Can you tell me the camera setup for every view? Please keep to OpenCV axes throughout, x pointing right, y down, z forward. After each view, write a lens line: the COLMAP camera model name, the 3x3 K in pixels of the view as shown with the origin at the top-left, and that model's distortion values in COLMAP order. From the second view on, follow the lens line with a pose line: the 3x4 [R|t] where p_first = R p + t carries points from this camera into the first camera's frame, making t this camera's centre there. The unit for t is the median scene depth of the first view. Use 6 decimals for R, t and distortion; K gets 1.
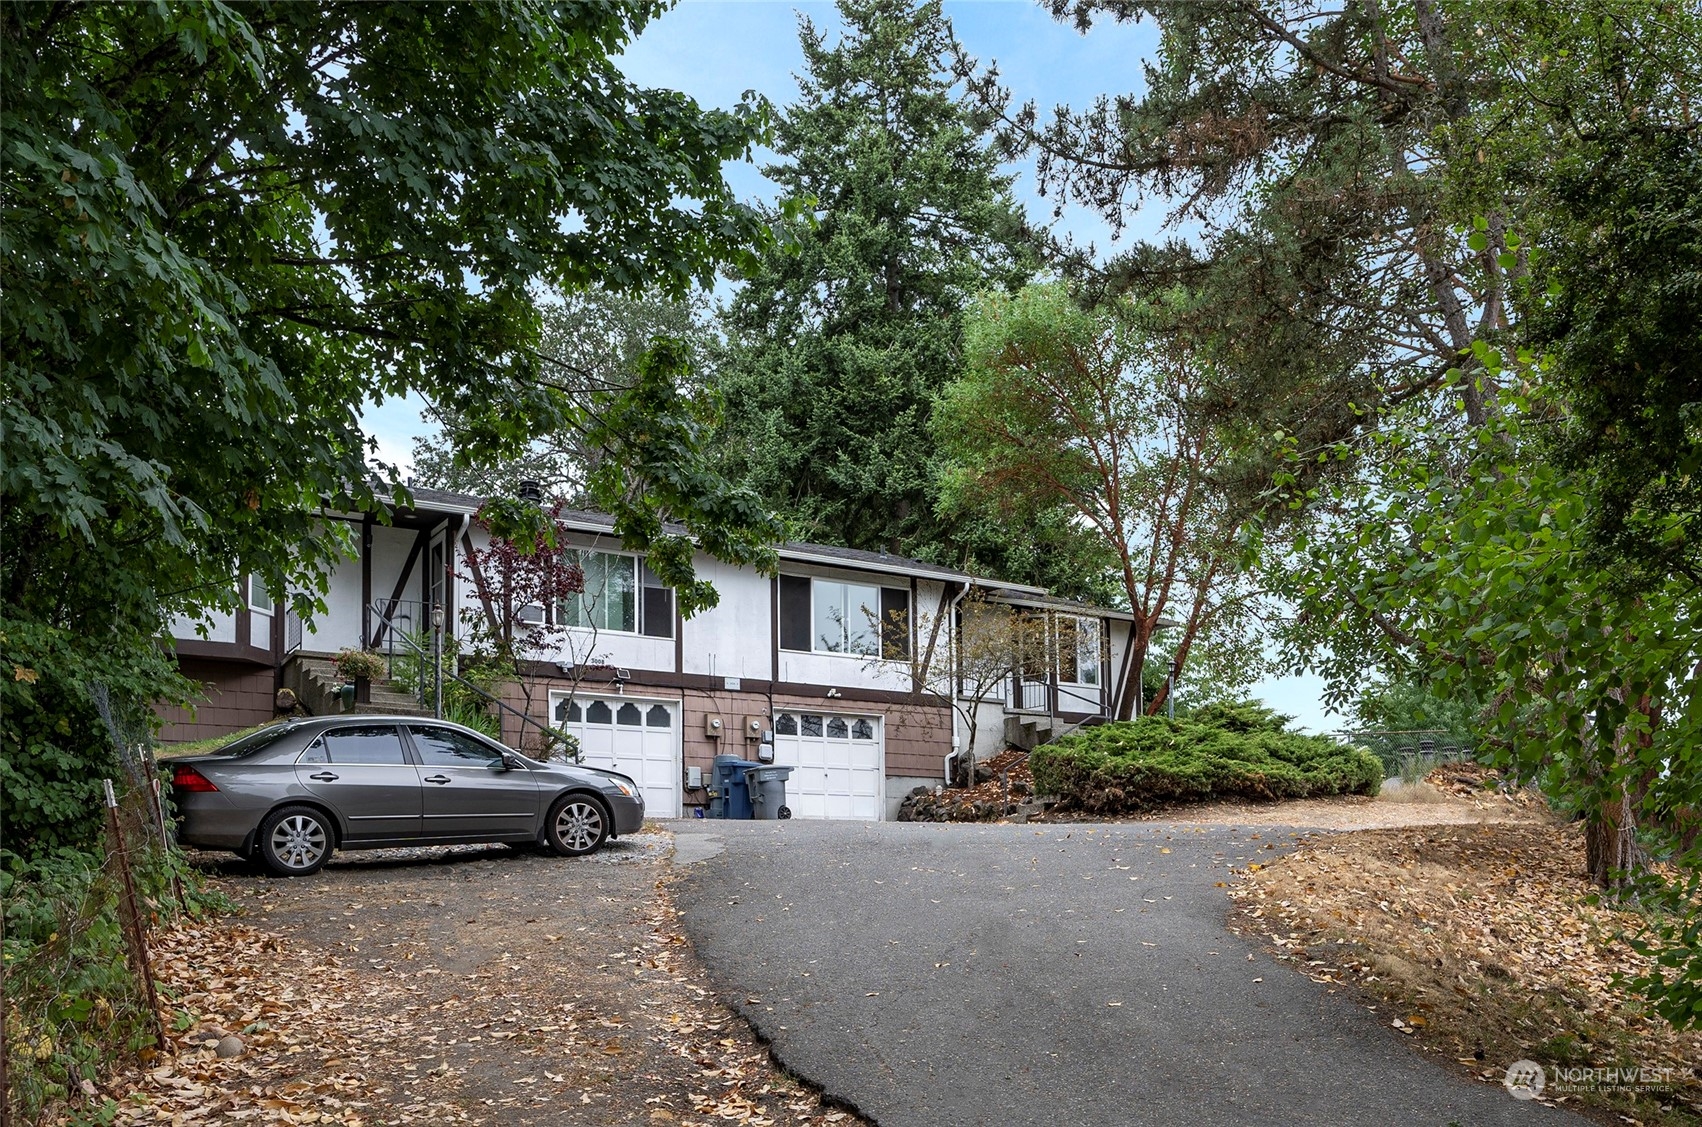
lens RADIAL K [[975.0, 0, 851.0], [0, 975.0, 563.5], [0, 0, 1]] dist [-0.003479, 0.000131]
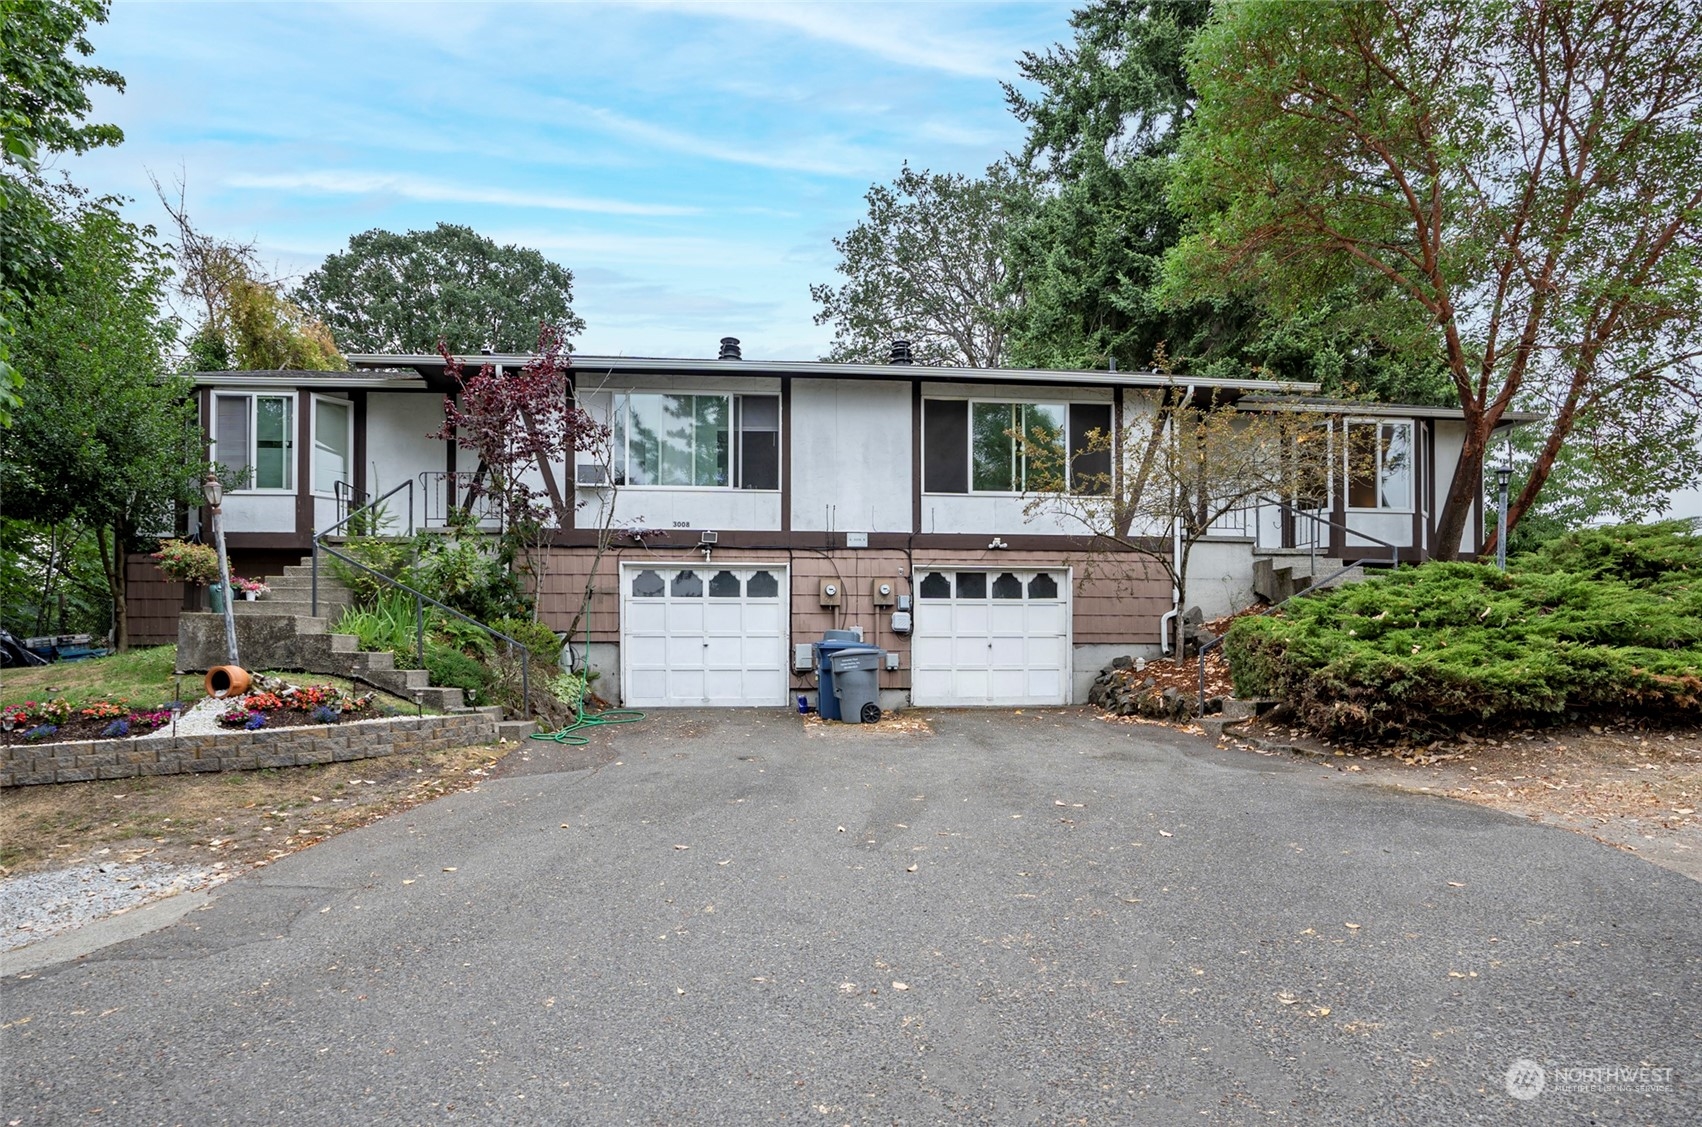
lens RADIAL K [[851.9, 0, 851.0], [0, 851.9, 563.5], [0, 0, 1]] dist [-0.040278, 0.021603]
pose [[0.924076, -0.042248, -0.379867, 0.137011], [0.104993, 0.983697, 0.146005, 0.037349], [0.367505, -0.174803, 0.913446, 0.335951]]
